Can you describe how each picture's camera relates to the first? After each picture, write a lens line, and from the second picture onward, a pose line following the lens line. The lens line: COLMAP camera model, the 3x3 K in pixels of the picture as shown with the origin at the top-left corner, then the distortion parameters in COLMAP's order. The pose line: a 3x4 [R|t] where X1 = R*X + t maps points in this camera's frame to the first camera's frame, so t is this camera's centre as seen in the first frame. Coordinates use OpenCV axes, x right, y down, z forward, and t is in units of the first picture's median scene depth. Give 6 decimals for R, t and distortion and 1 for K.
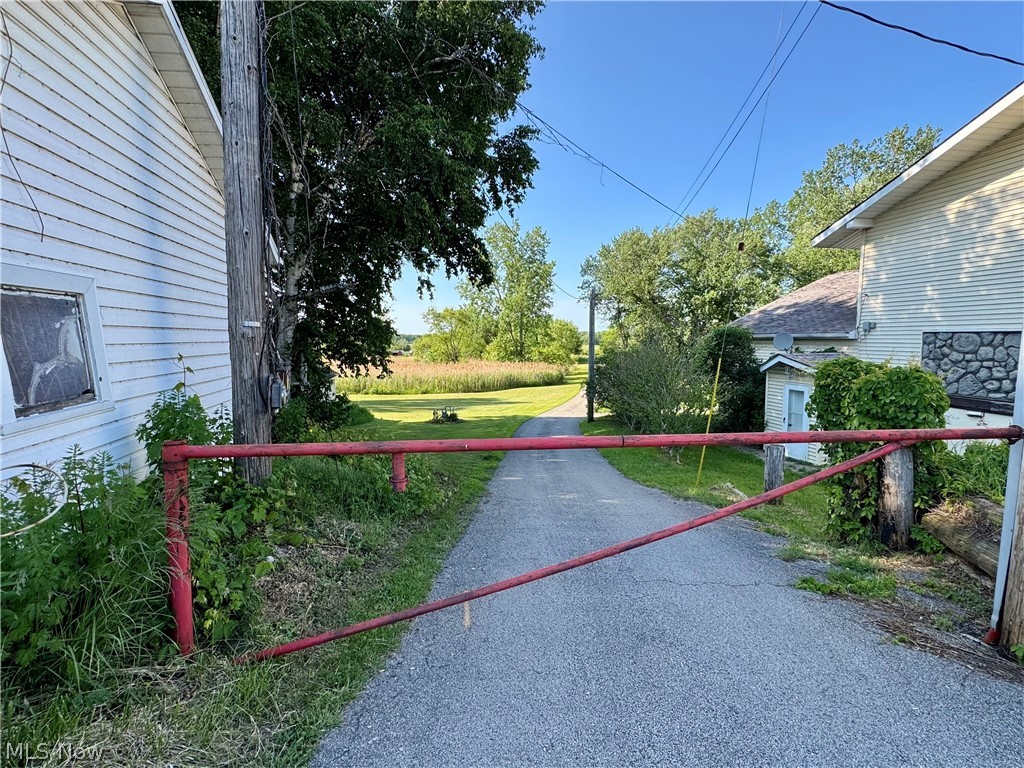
lens RADIAL K [[481.8, 0, 513.9], [0, 481.8, 384.5], [0, 0, 1]] dist [0.000998, -0.000544]
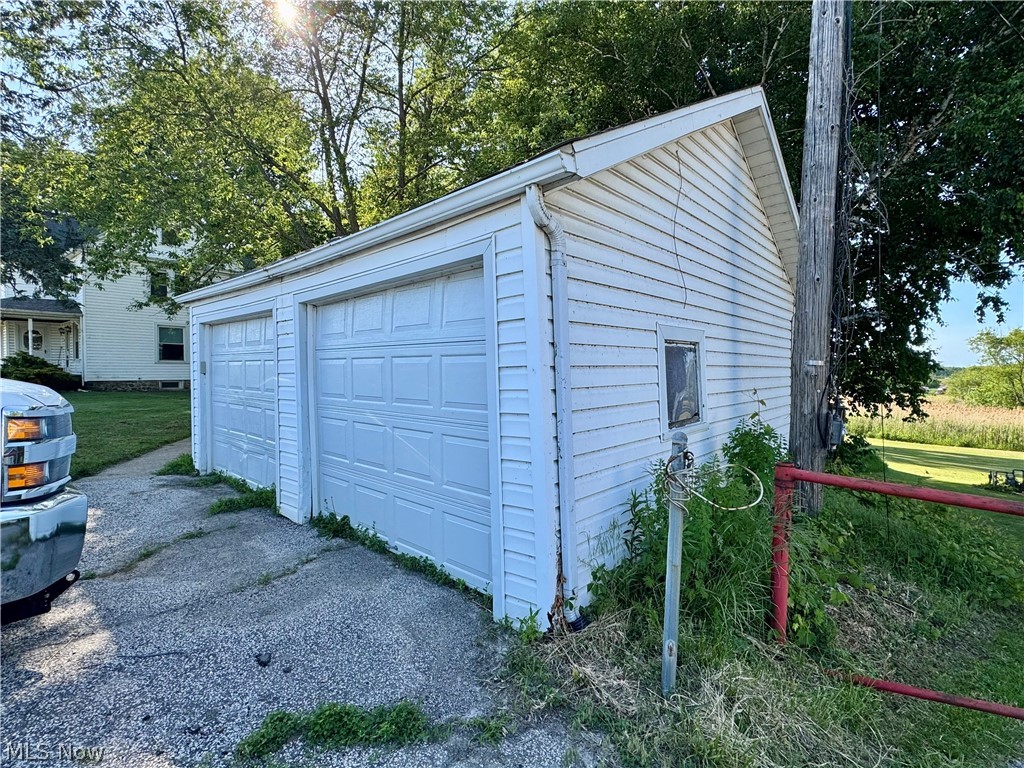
lens RADIAL K [[481.8, 0, 513.9], [0, 481.8, 384.5], [0, 0, 1]] dist [0.000998, -0.000544]
pose [[0.592021, 0.037304, -0.805059, -0.063019], [-0.089173, 0.995827, -0.019432, 0.001850], [0.800974, 0.083294, 0.592877, -0.131601]]
